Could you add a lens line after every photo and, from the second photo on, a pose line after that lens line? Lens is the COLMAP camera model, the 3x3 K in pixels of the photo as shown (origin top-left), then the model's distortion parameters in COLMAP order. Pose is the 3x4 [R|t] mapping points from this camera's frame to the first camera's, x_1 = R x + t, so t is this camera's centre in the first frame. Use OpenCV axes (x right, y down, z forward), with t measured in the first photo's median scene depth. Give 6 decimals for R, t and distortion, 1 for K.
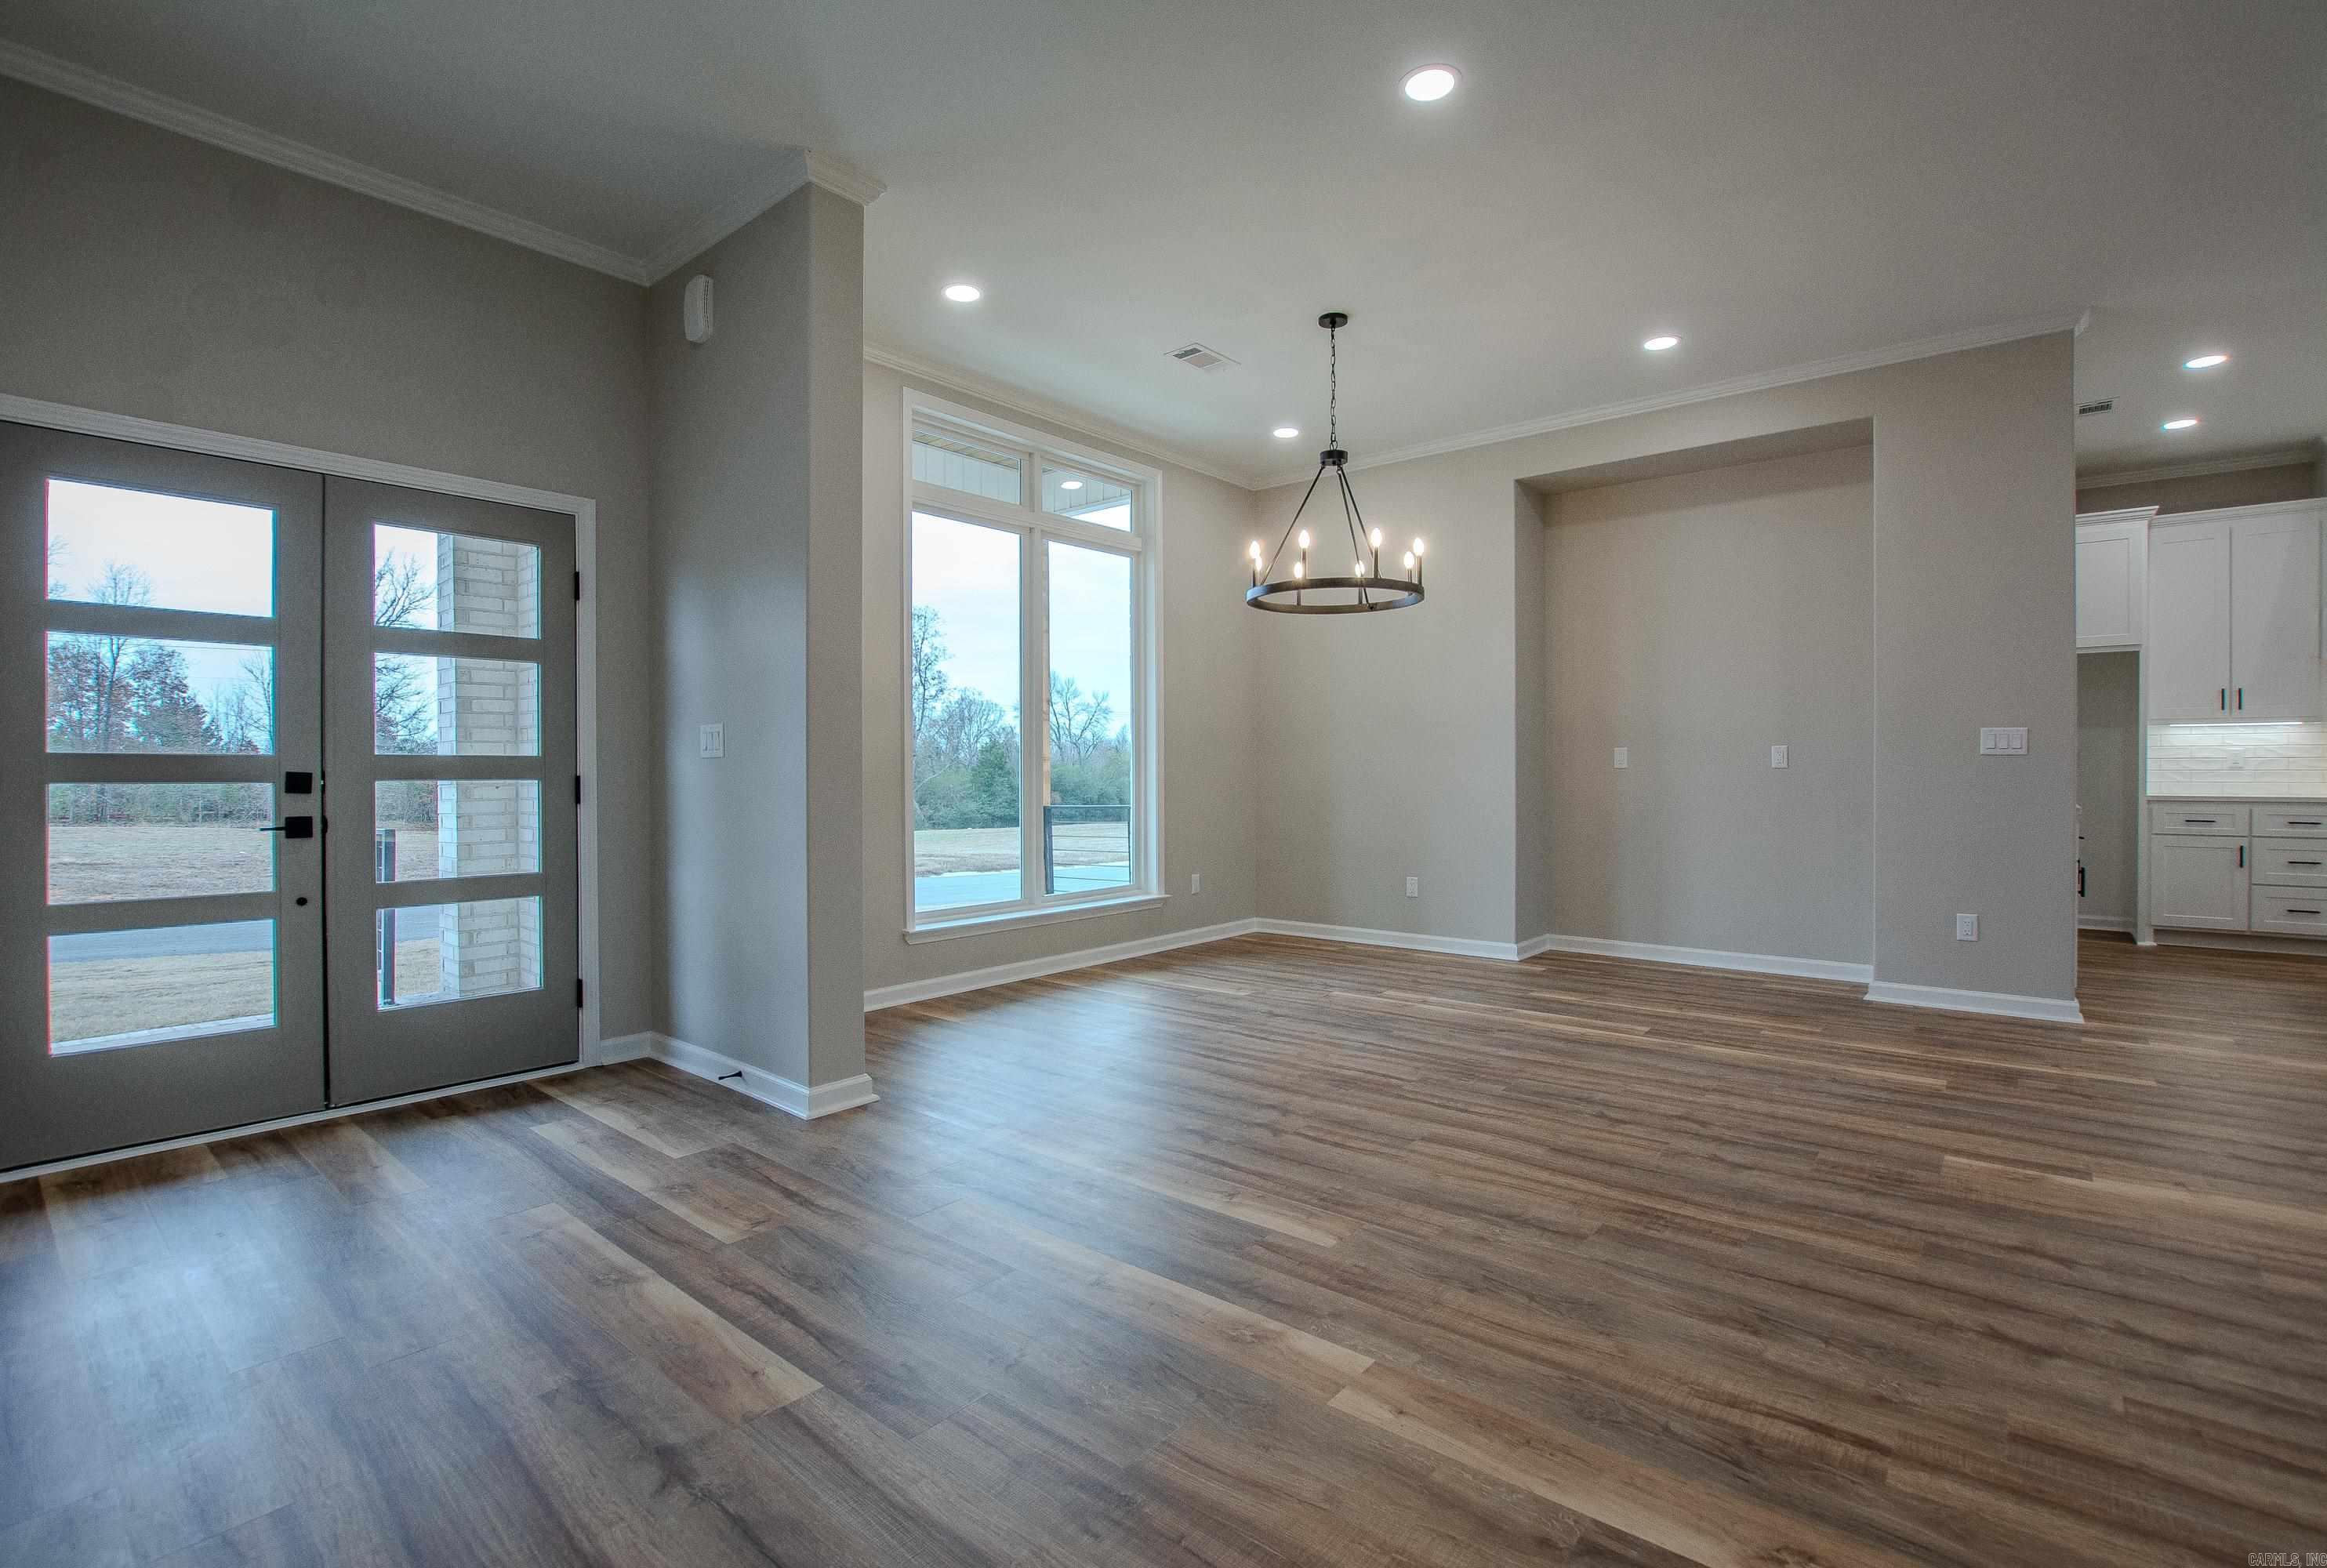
lens RADIAL K [[1066.1, 0, 1150.4], [0, 1066.1, 779.6], [0, 0, 1]] dist [-0.027526, 0.000994]
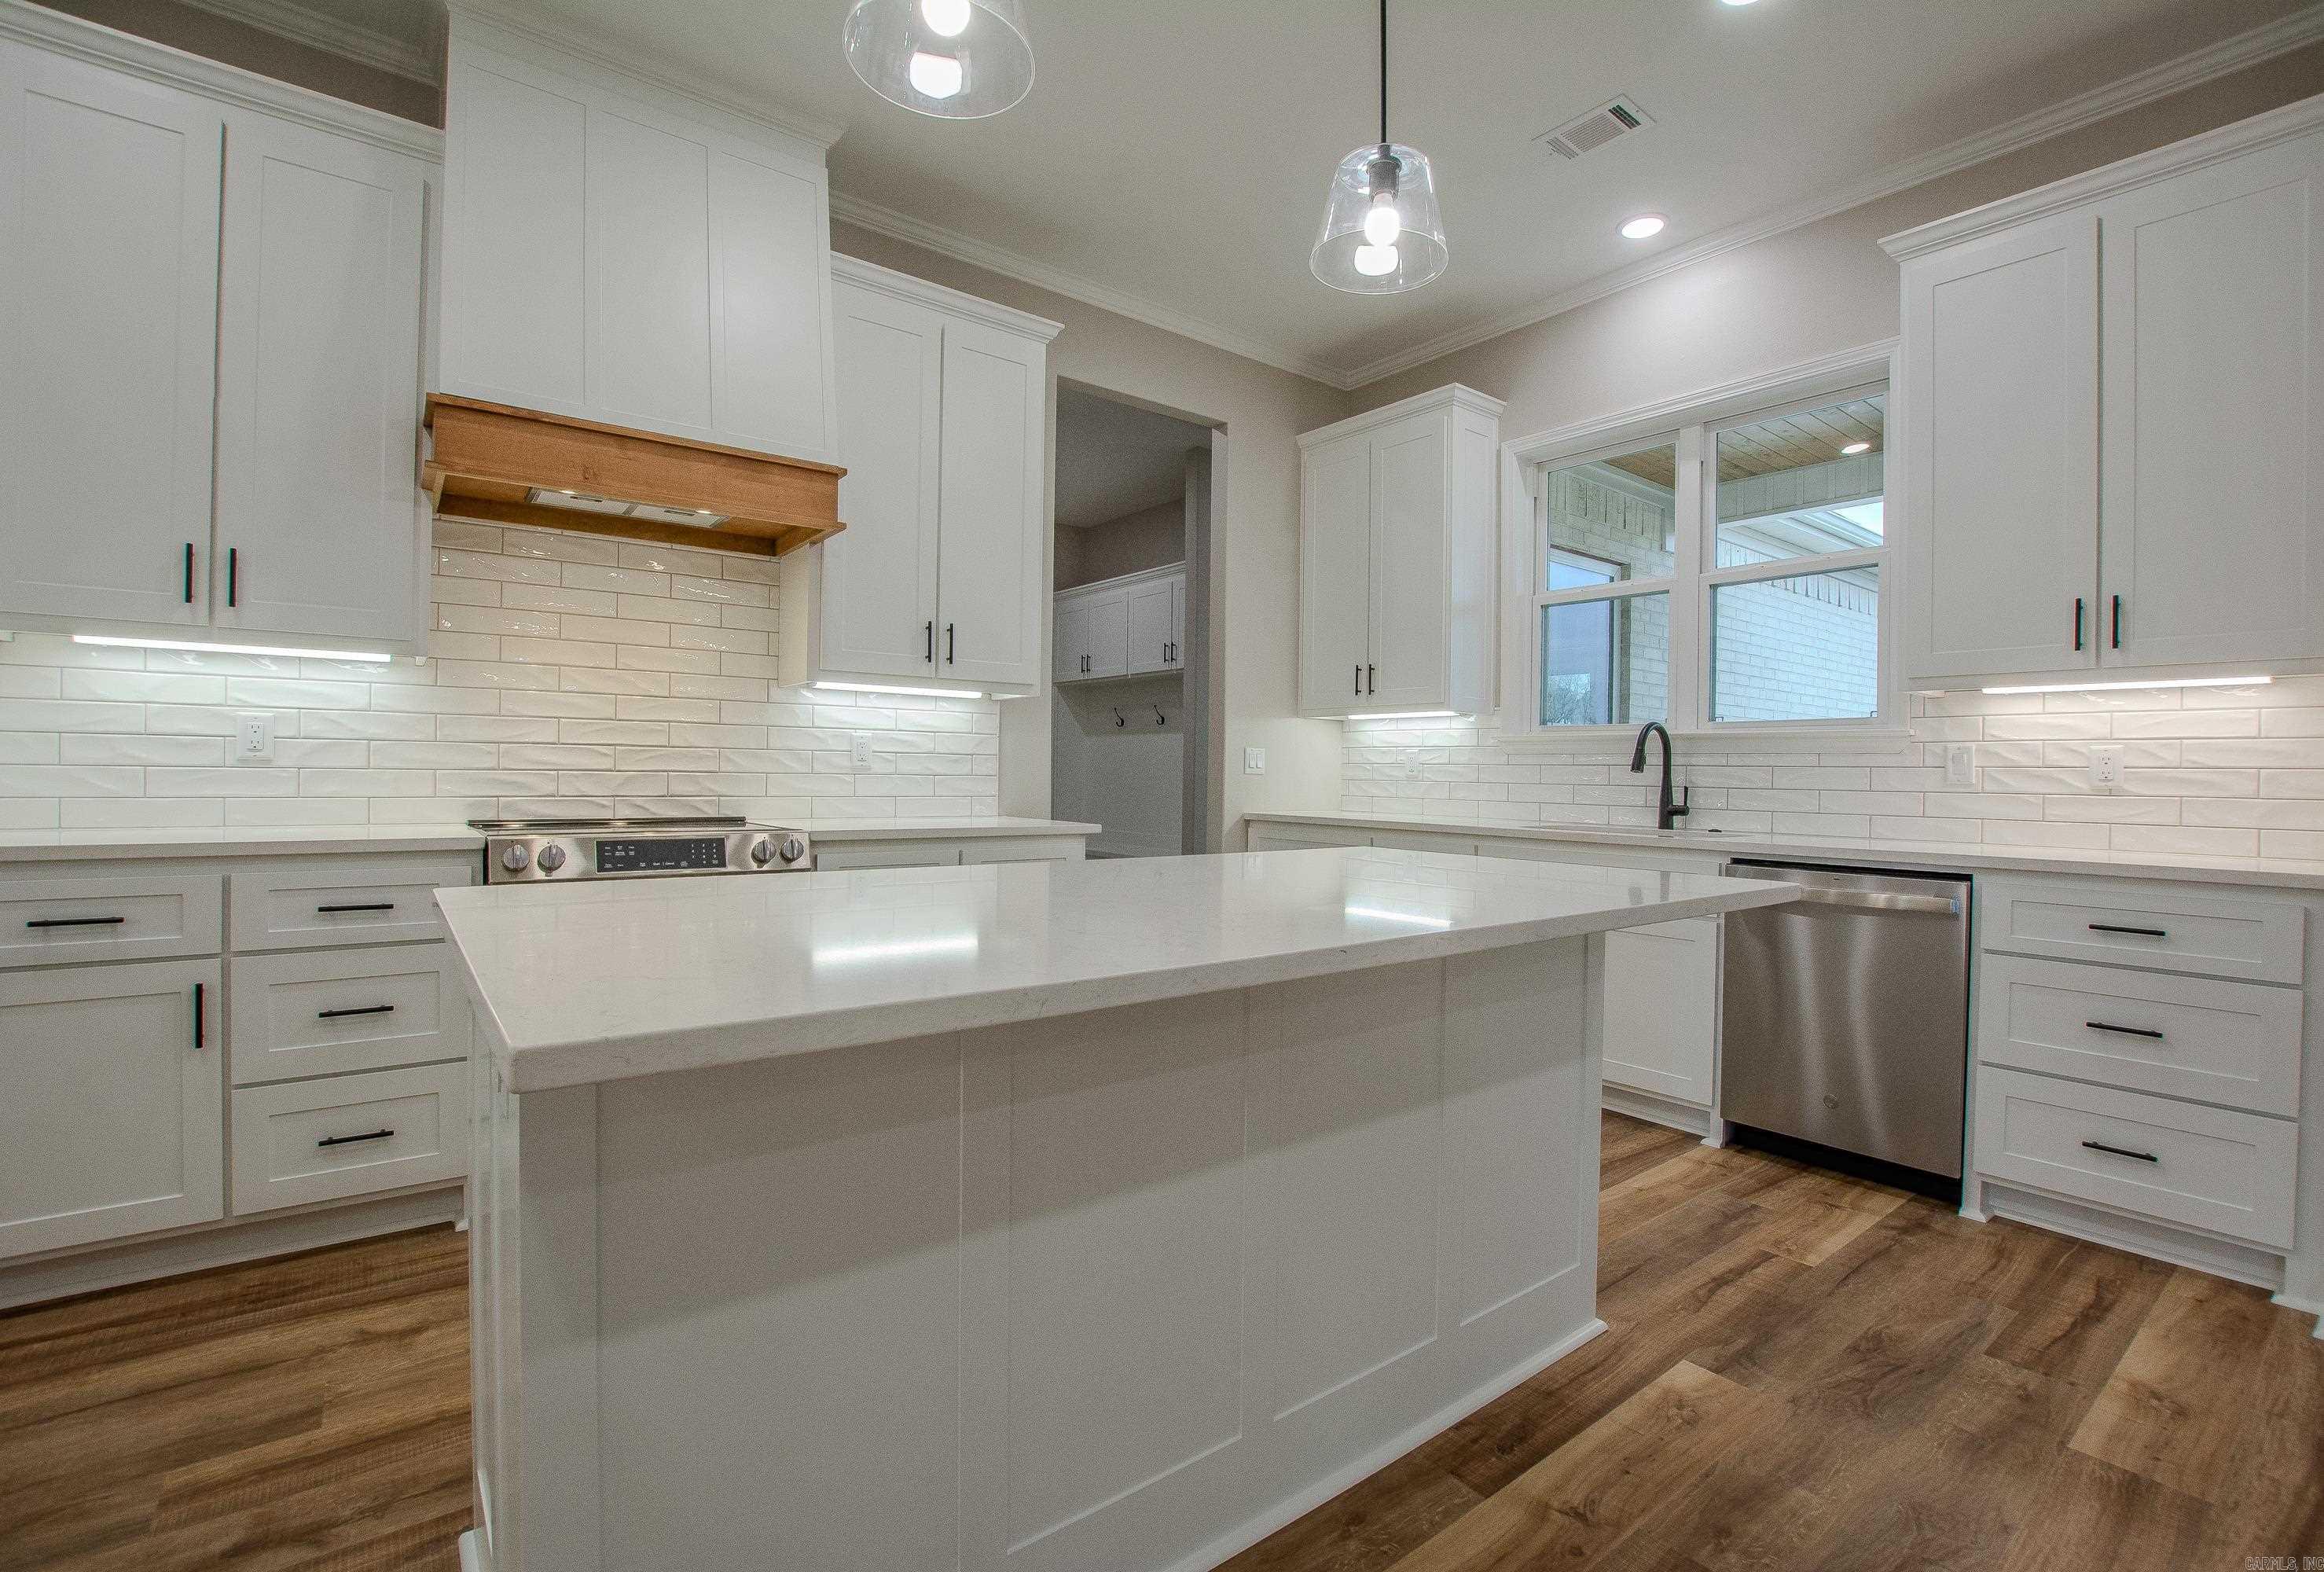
lens RADIAL K [[1037.6, 0, 1180.1], [0, 1037.6, 786.9], [0, 0, 1]] dist [-0.033548, 0.000147]
pose [[0.203740, -0.006999, 0.979000, 1.405085], [-0.006307, 0.999944, 0.008462, -0.012763], [-0.979005, -0.007899, 0.203684, 1.079749]]
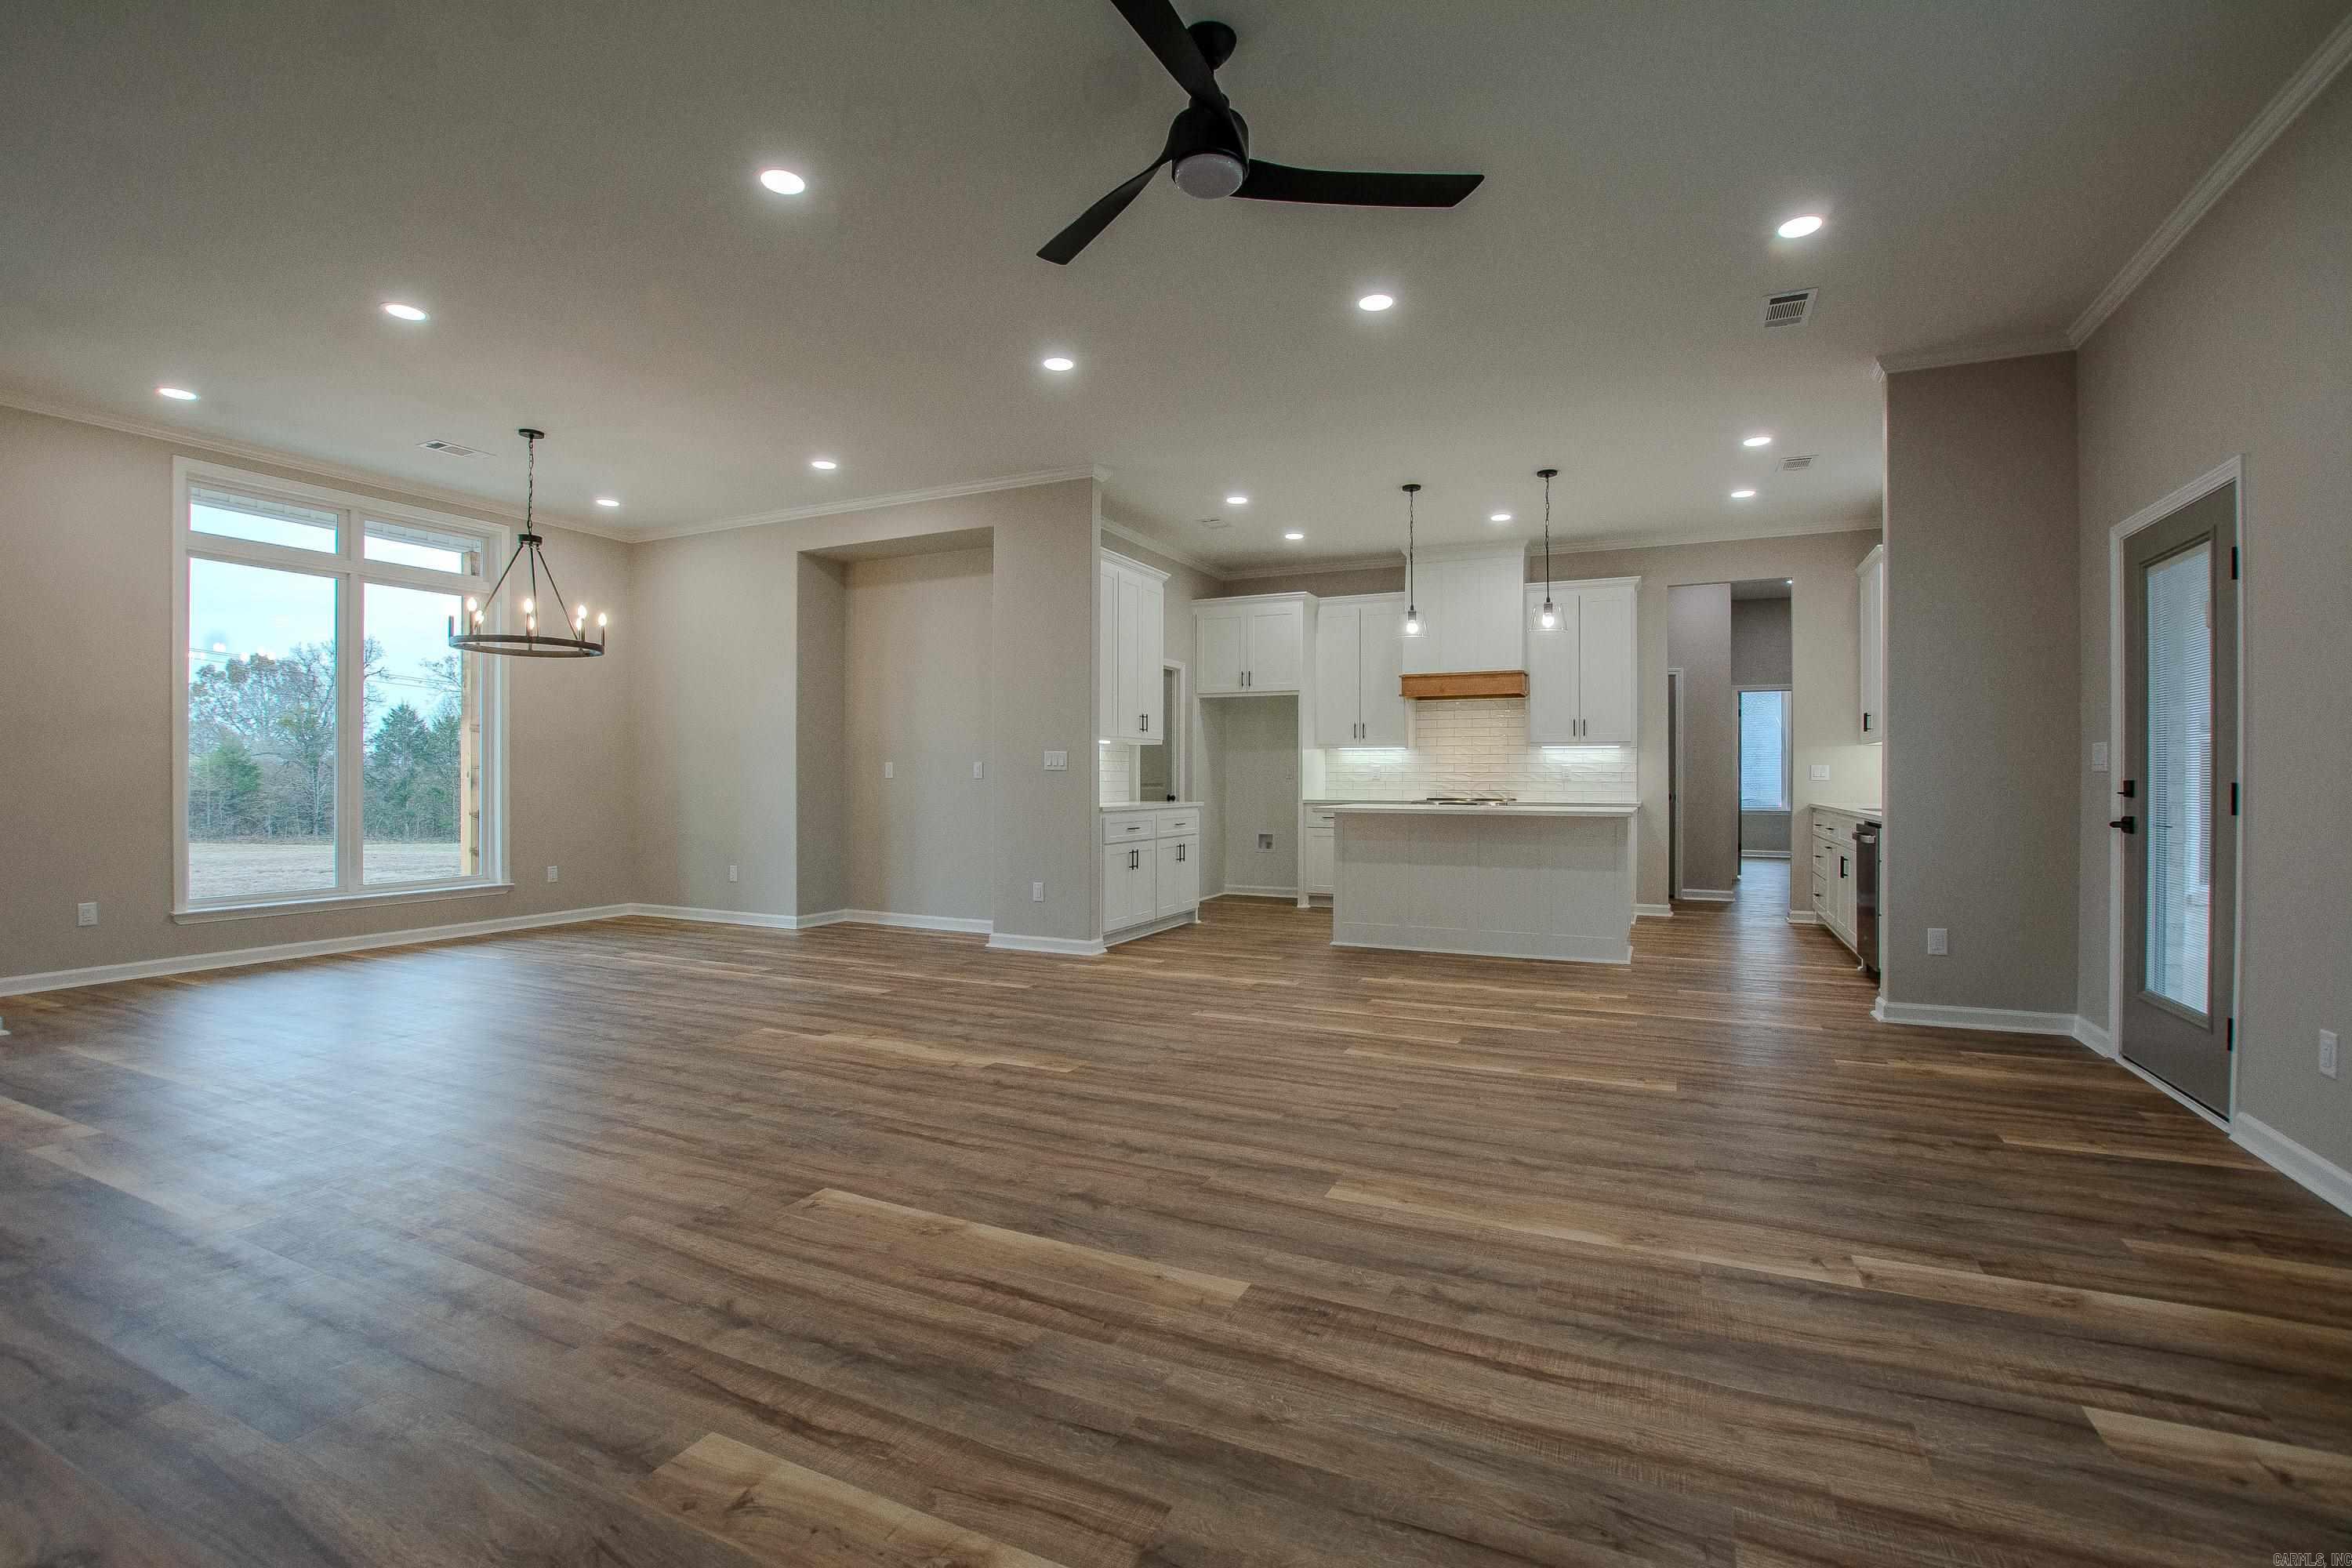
lens RADIAL K [[1043.4, 0, 1187.7], [0, 1043.4, 779.2], [0, 0, 1]] dist [-0.036064, 0.005336]
pose [[0.964499, 0.004199, 0.264053, 0.820610], [-0.002281, 0.999969, -0.007567, -0.001448], [-0.264077, 0.006696, 0.964478, -0.563267]]
